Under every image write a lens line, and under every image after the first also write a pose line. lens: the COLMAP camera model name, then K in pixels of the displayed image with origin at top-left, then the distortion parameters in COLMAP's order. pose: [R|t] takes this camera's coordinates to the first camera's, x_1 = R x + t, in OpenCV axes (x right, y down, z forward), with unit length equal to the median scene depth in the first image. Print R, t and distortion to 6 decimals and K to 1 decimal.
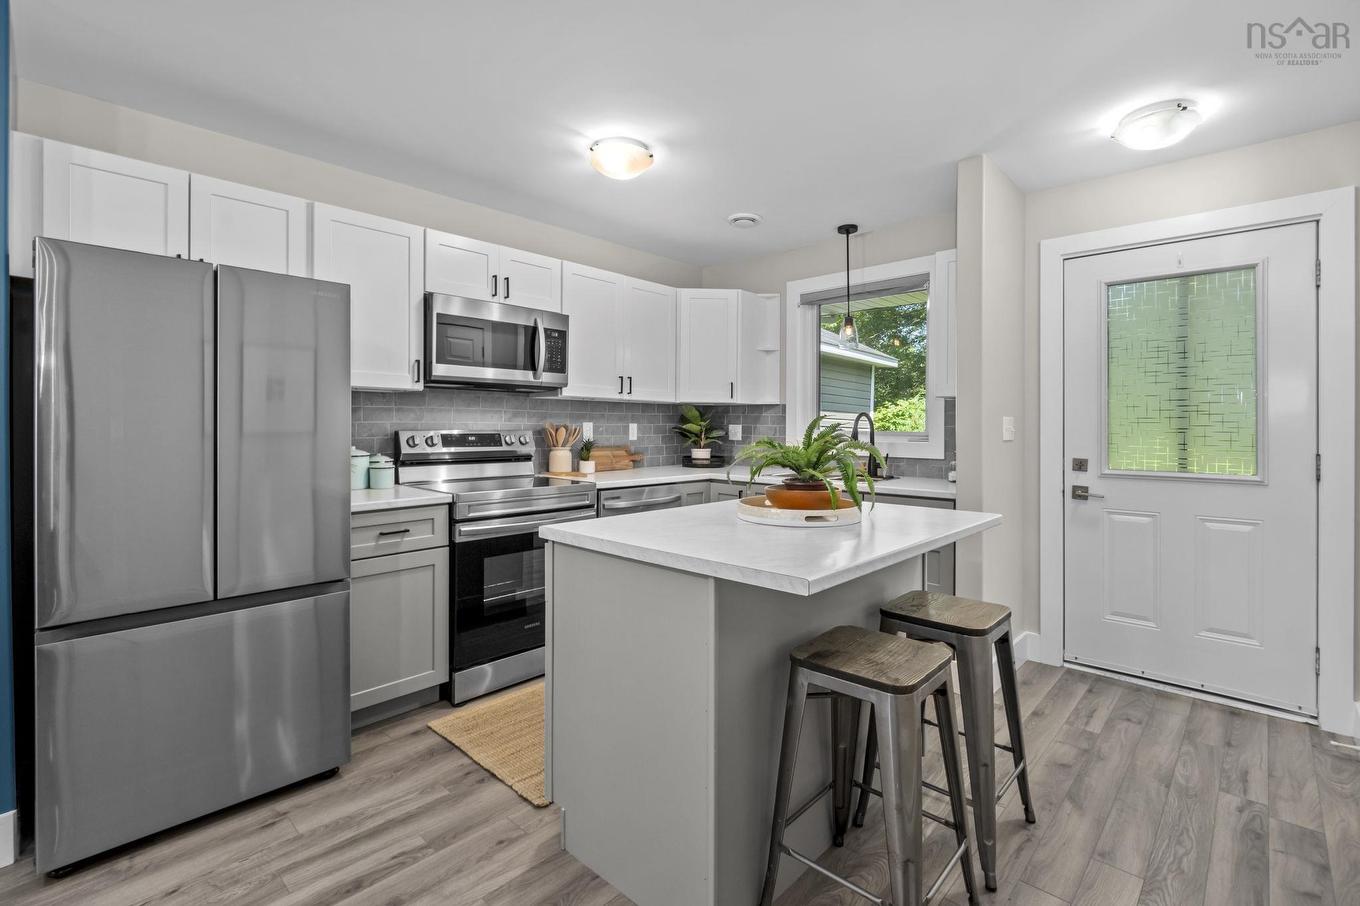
lens RADIAL K [[625.2, 0, 683.7], [0, 625.2, 425.7], [0, 0, 1]] dist [0.000980, -0.000247]
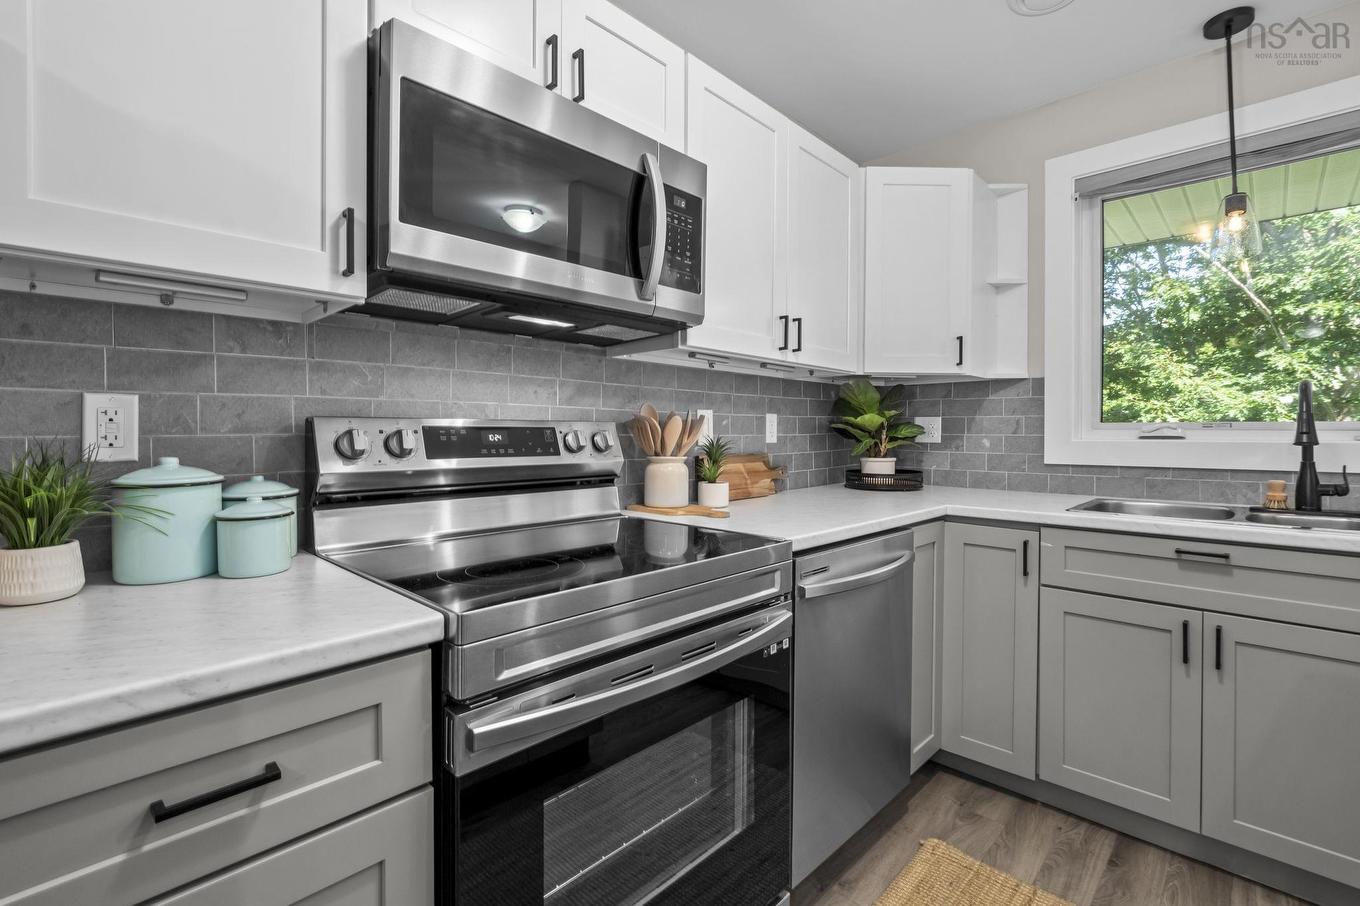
lens RADIAL K [[615.8, 0, 682.0], [0, 615.8, 435.2], [0, 0, 1]] dist [-0.002482, -0.000239]
pose [[0.999947, -0.002898, -0.009876, -0.193665], [0.002943, 0.999985, 0.004543, 0.016176], [0.009863, -0.004572, 0.999941, 0.542087]]
